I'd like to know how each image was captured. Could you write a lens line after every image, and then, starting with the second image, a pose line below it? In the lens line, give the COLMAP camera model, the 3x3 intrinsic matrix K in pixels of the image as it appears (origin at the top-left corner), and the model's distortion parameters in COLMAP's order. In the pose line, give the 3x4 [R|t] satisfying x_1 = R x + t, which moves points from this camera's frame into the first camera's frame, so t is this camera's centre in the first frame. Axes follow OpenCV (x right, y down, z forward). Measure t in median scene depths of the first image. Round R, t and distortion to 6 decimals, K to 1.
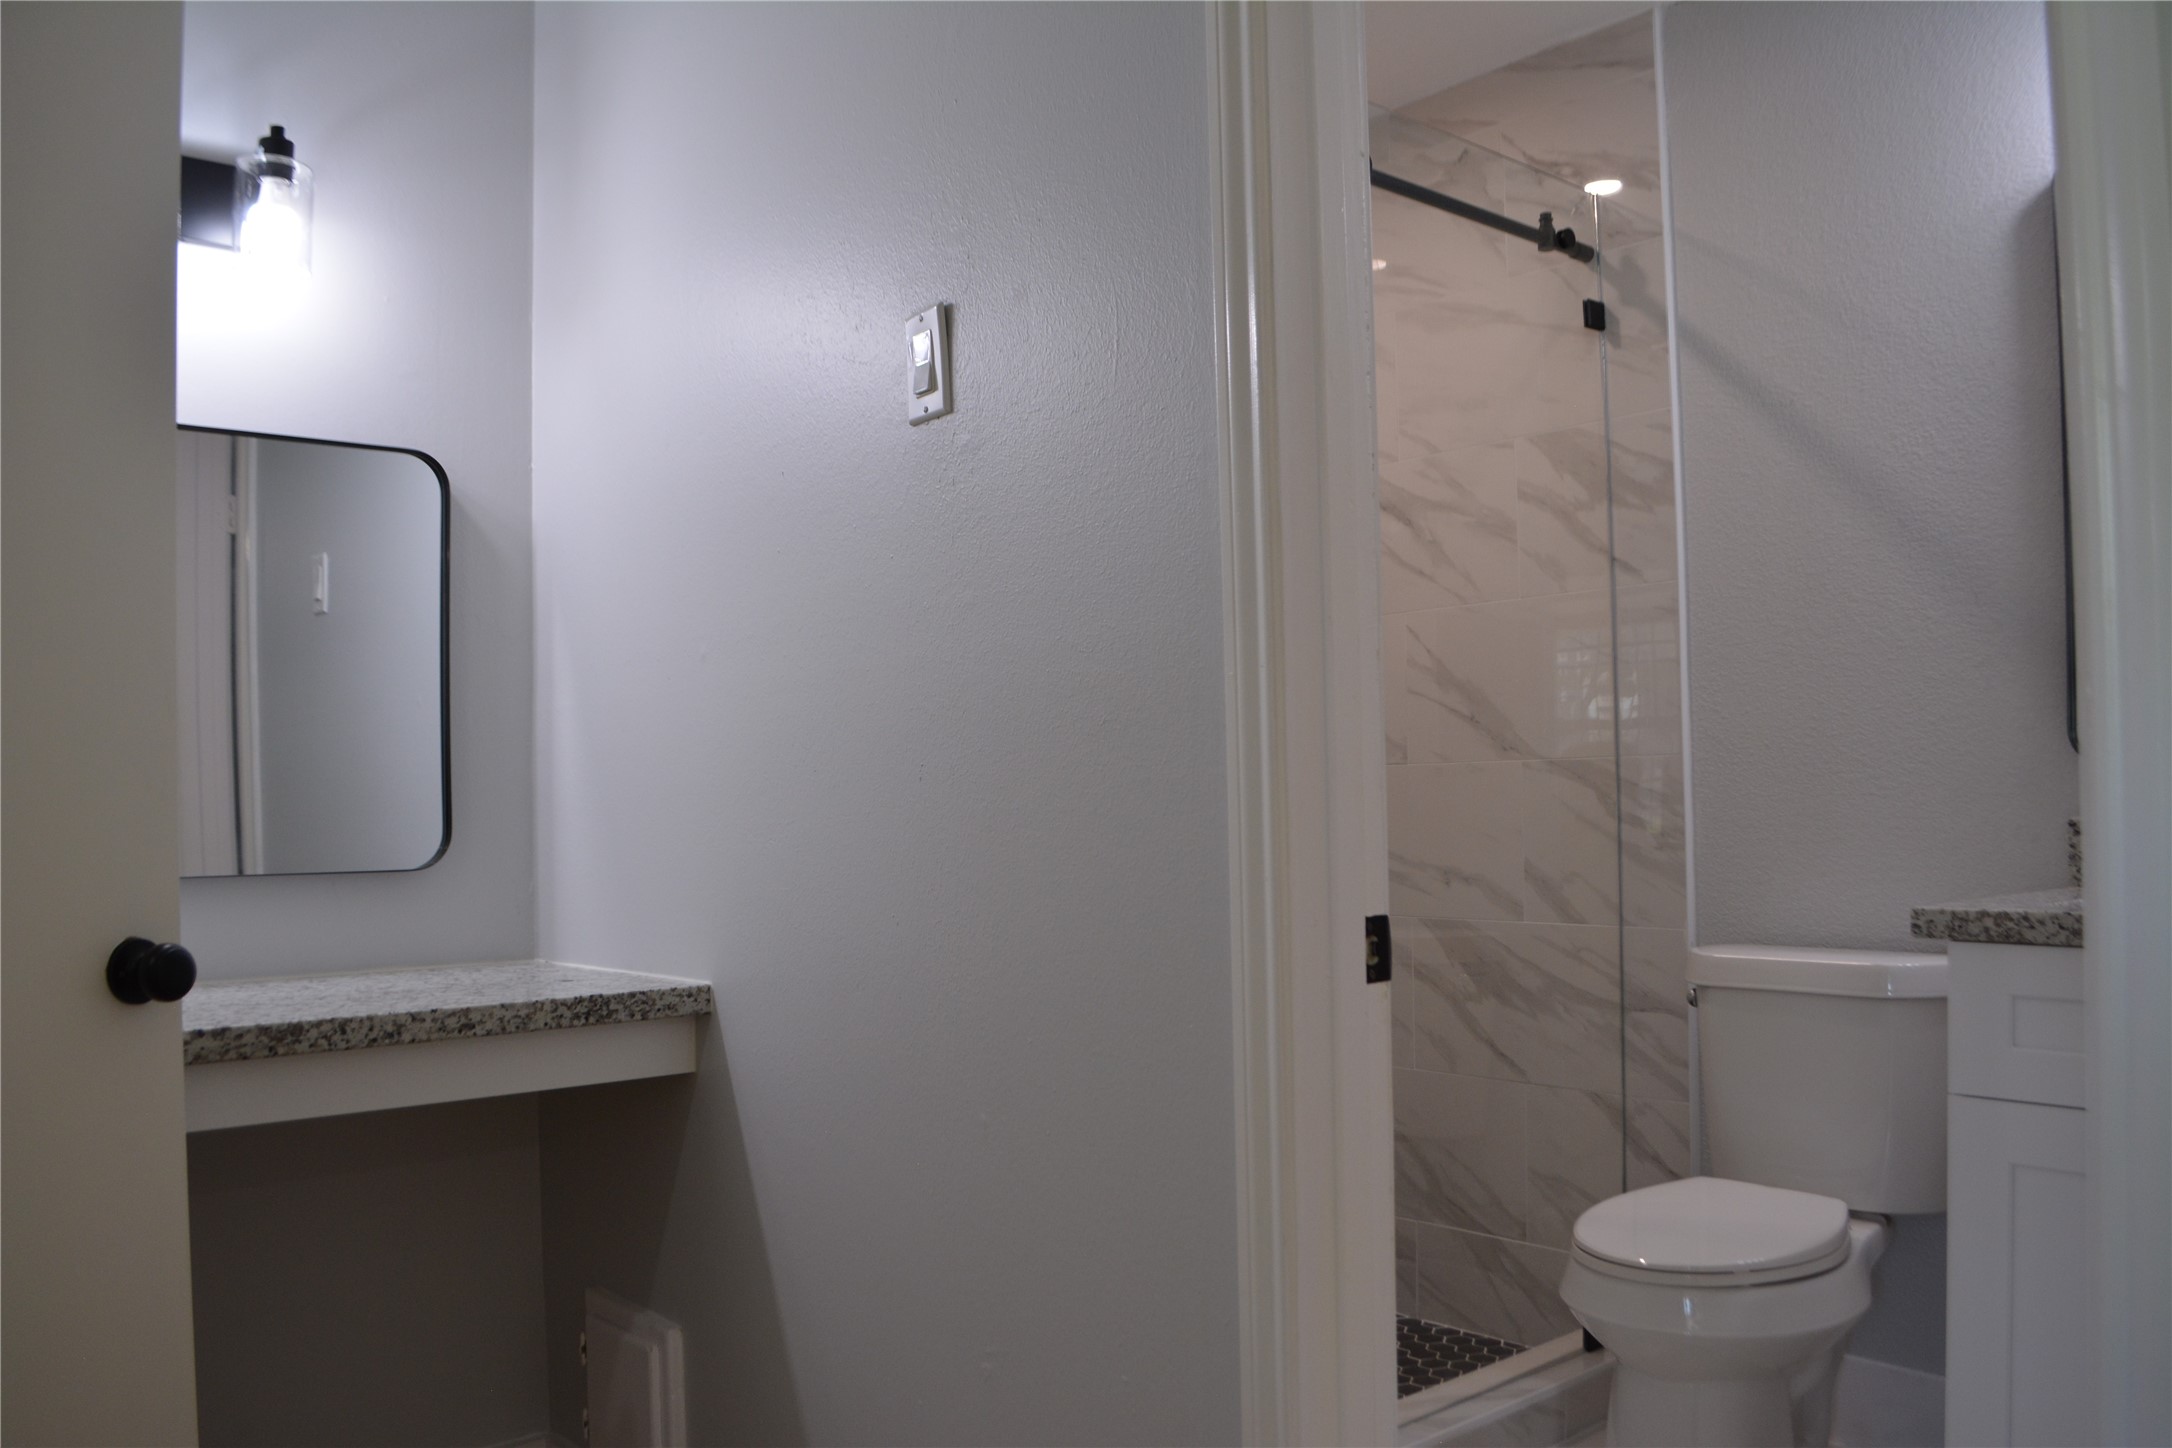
lens RADIAL K [[1720.8, 0, 1082.3], [0, 1720.8, 735.1], [0, 0, 1]] dist [-0.092201, 0.018443]
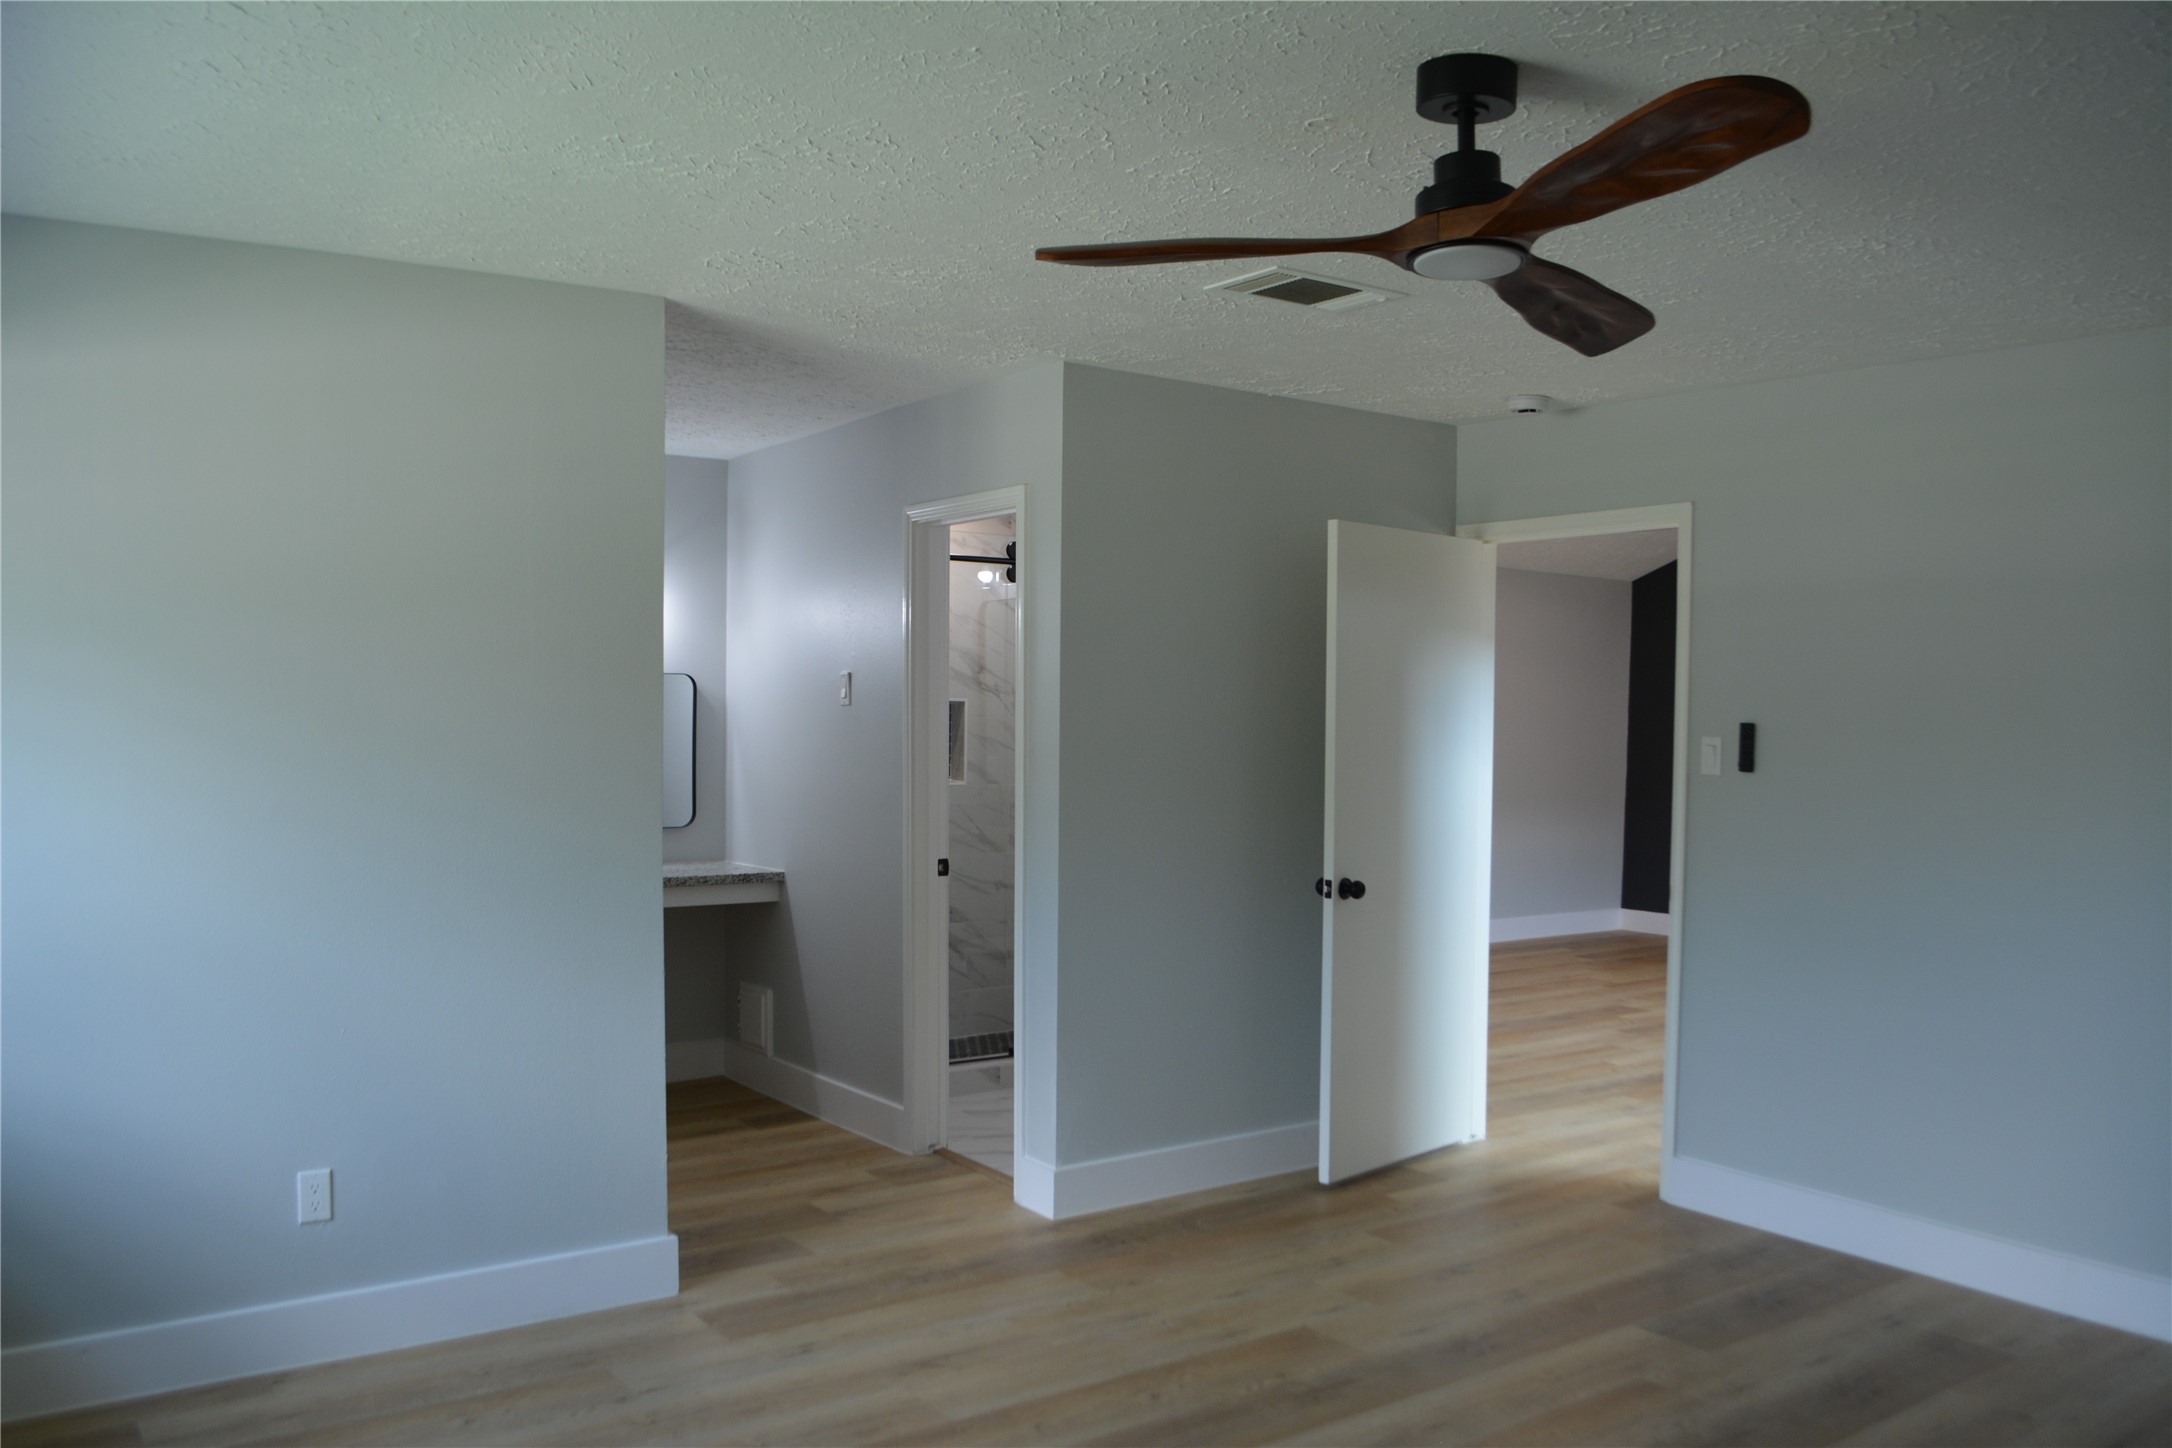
lens RADIAL K [[1720.8, 0, 1088.7], [0, 1720.8, 722.2], [0, 0, 1]] dist [-0.092201, 0.018443]
pose [[0.995792, 0.031400, -0.086097, 0.555020], [-0.027758, 0.998682, 0.043177, -0.255172], [0.087340, -0.040605, 0.995351, -1.898332]]
